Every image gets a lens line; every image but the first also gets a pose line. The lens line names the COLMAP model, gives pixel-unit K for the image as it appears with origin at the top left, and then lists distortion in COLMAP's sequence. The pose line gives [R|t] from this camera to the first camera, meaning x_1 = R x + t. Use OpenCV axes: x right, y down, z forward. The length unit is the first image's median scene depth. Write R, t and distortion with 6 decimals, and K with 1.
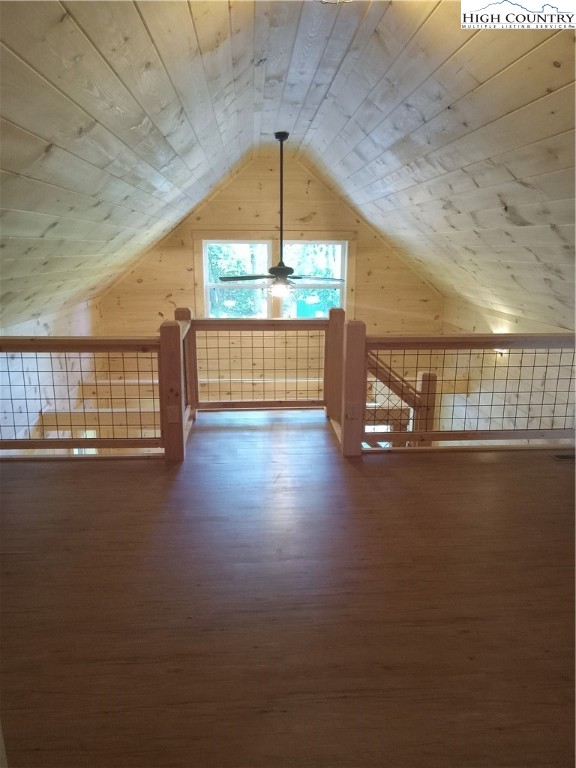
lens RADIAL K [[564.5, 0, 288.0], [0, 564.5, 381.7], [0, 0, 1]] dist [-0.012373, -0.002244]
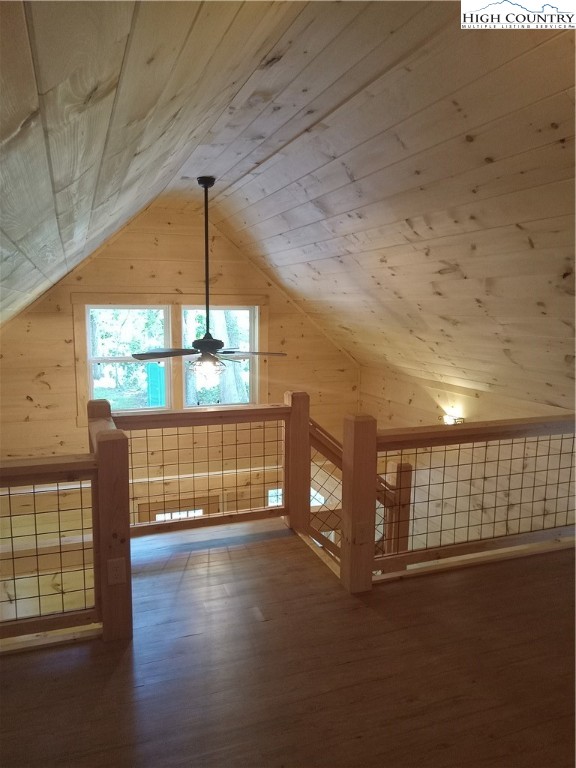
lens RADIAL K [[564.5, 0, 286.7], [0, 564.5, 386.6], [0, 0, 1]] dist [-0.012373, -0.002244]
pose [[0.958743, -0.037962, 0.281728, -0.133247], [0.064206, 0.994352, -0.084512, -0.061325], [-0.276929, 0.099114, 0.955765, 0.206365]]
